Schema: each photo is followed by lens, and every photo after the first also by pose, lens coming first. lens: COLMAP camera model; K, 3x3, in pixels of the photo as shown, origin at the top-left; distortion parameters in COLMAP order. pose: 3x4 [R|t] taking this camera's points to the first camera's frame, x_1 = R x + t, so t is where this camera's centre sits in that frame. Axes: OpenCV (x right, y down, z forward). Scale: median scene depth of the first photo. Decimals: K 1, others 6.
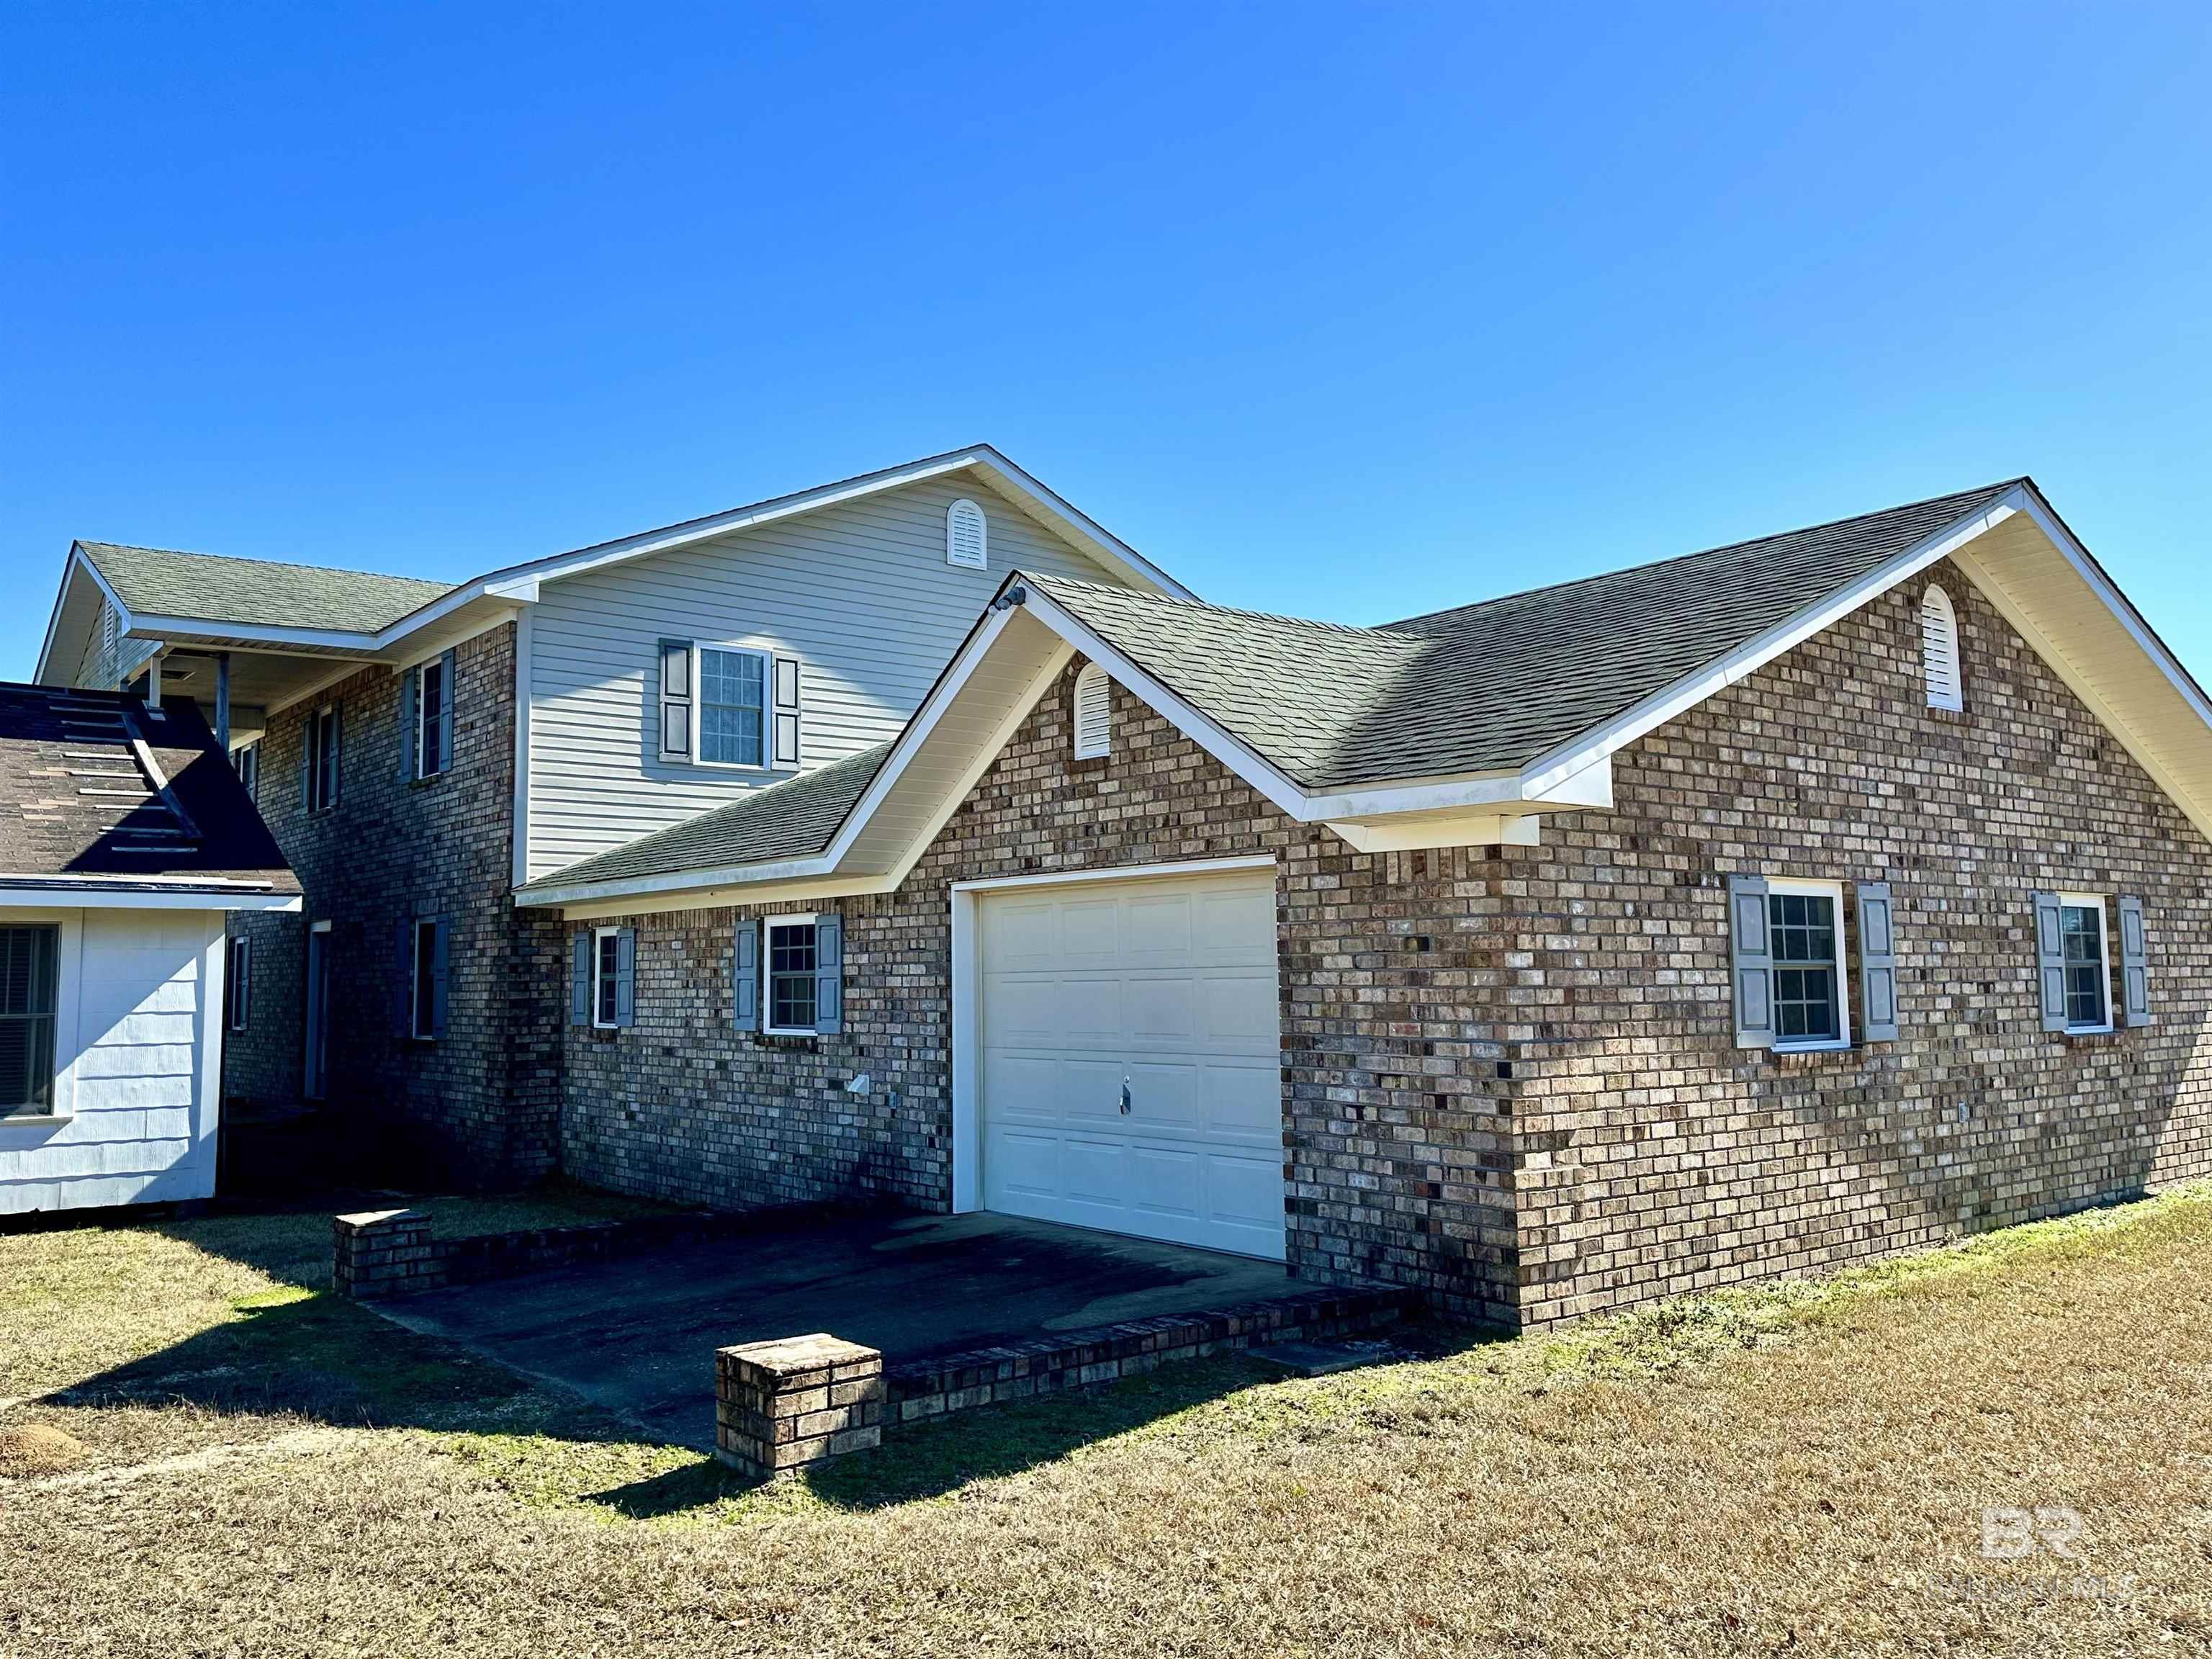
lens RADIAL K [[1741.4, 0, 1105.8], [0, 1741.4, 828.5], [0, 0, 1]] dist [0.001915, -0.000250]
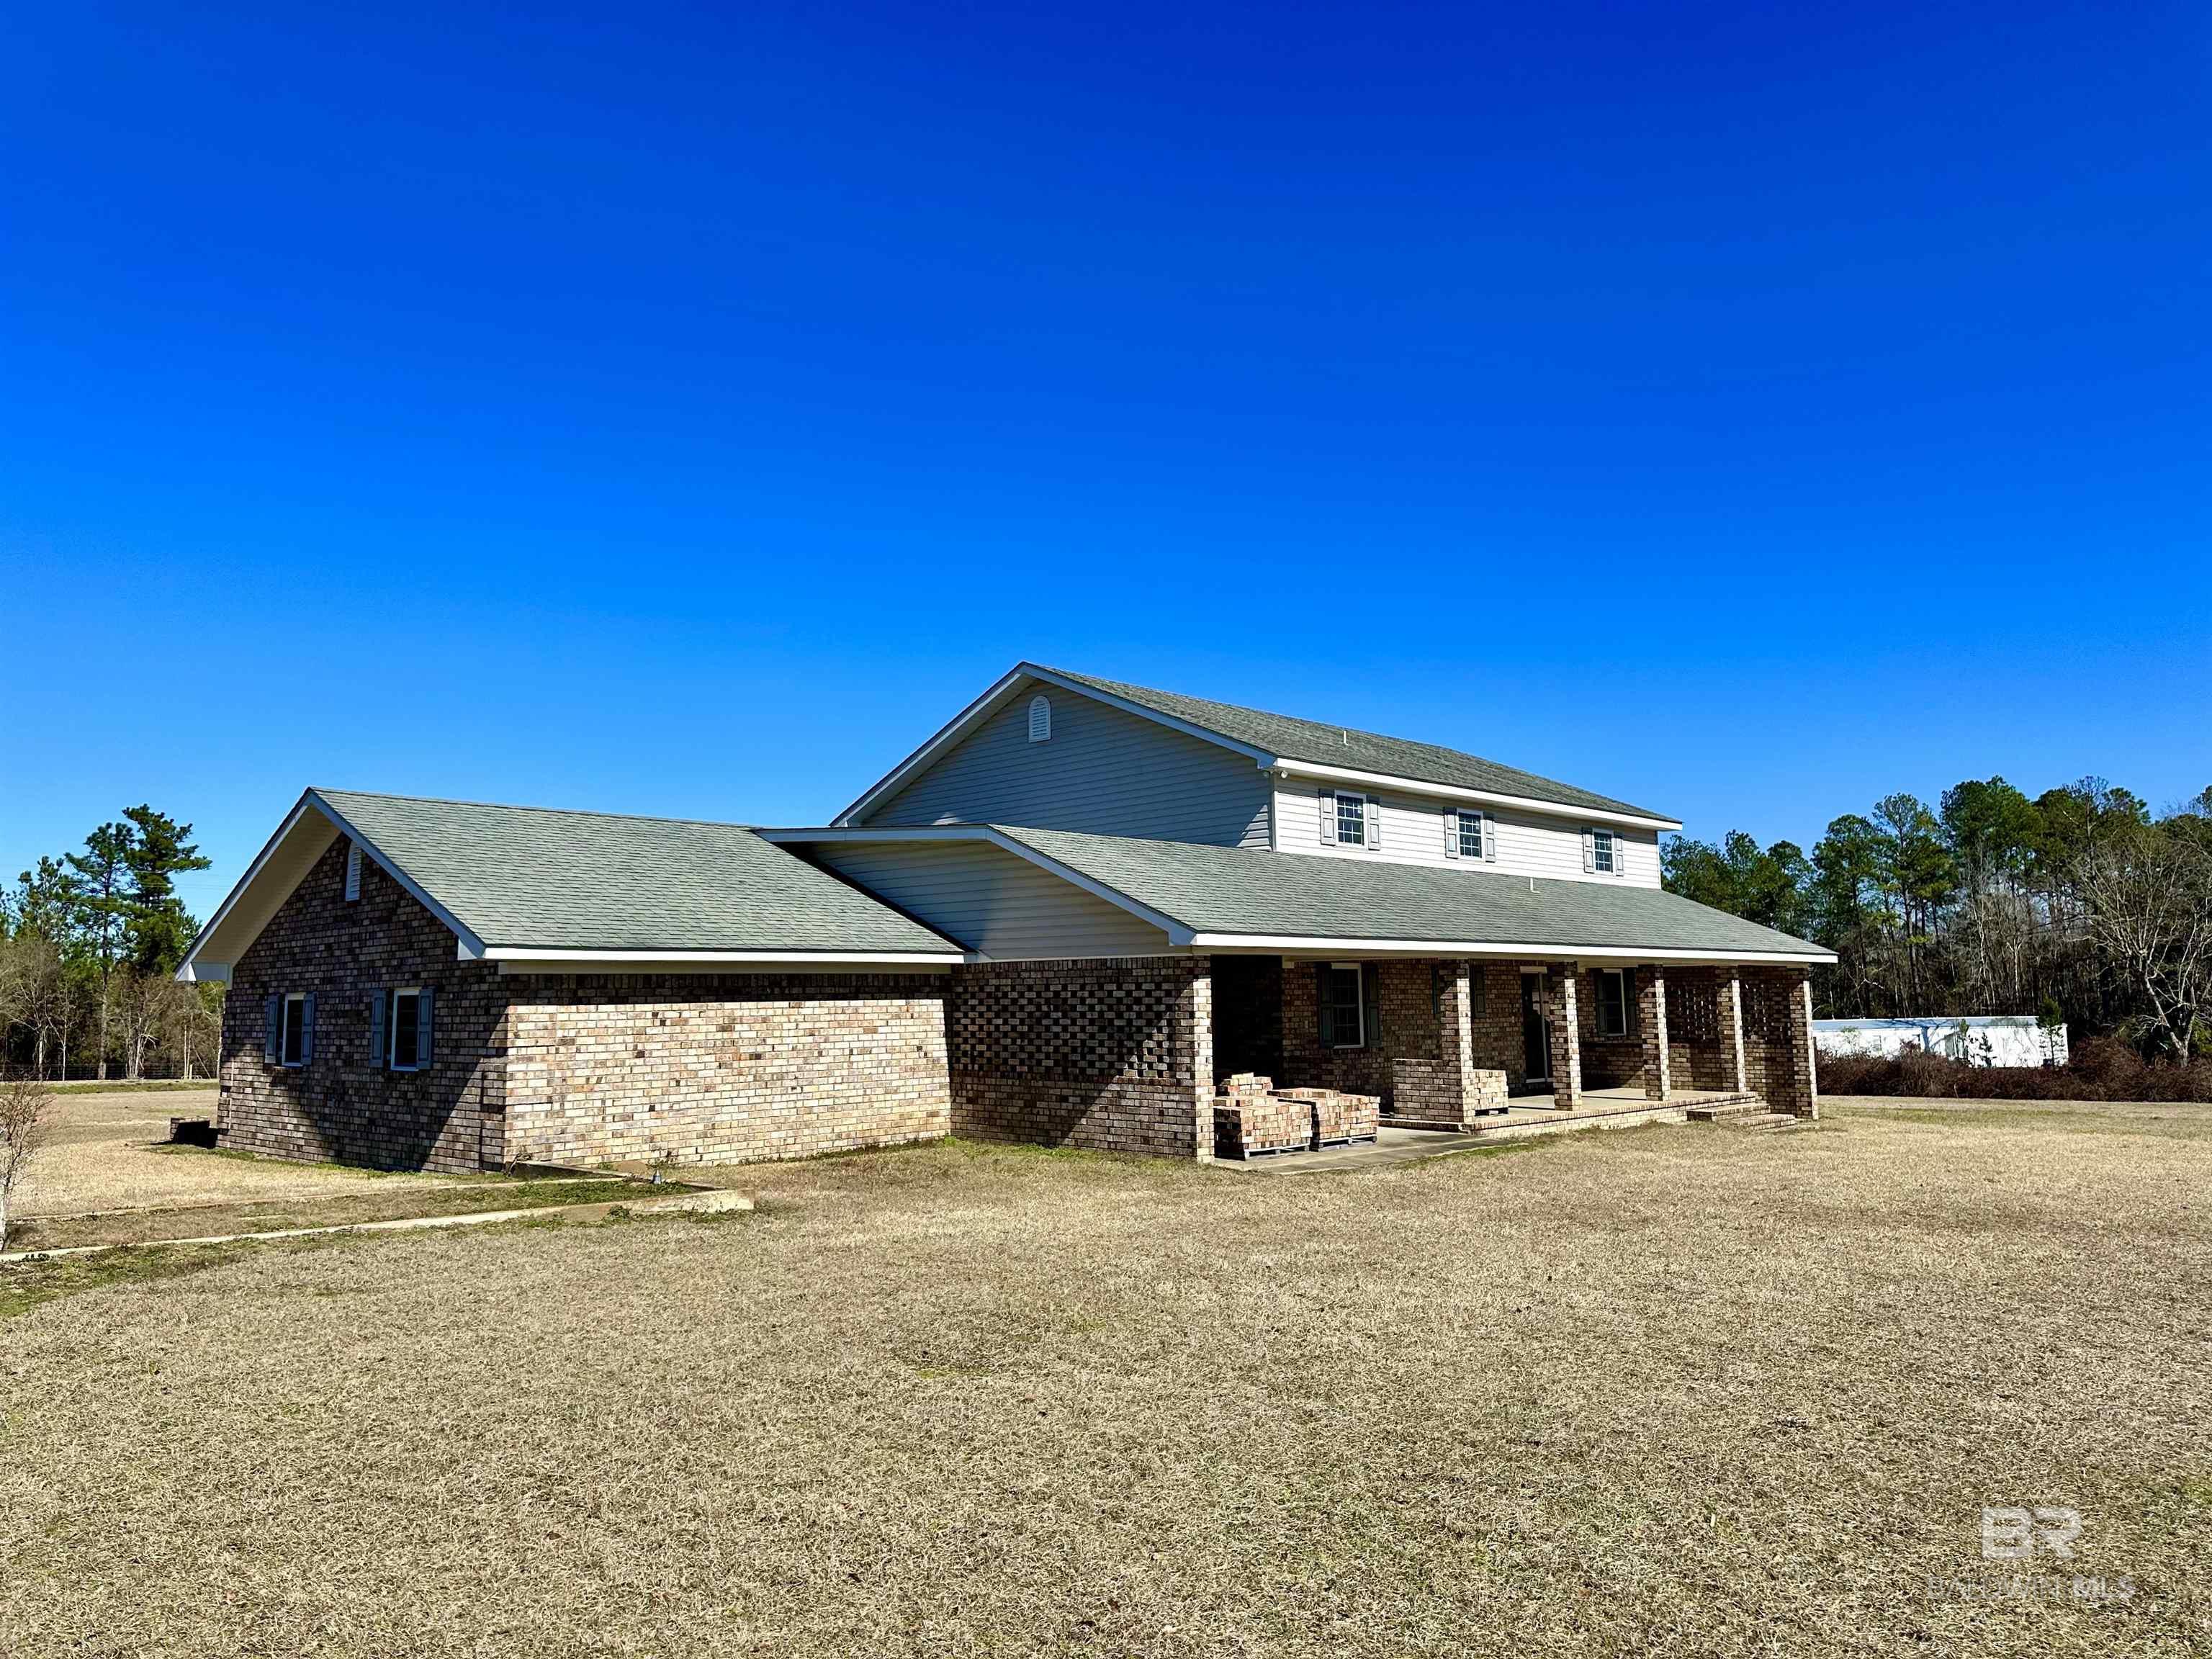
lens RADIAL K [[1546.7, 0, 1104.4], [0, 1546.7, 825.5], [0, 0, 1]] dist [0.005760, 0.001253]
pose [[0.135527, -0.104319, -0.985266, 2.123683], [0.103330, 0.990507, -0.090661, 0.086714], [0.985371, -0.089521, 0.145020, 1.447935]]
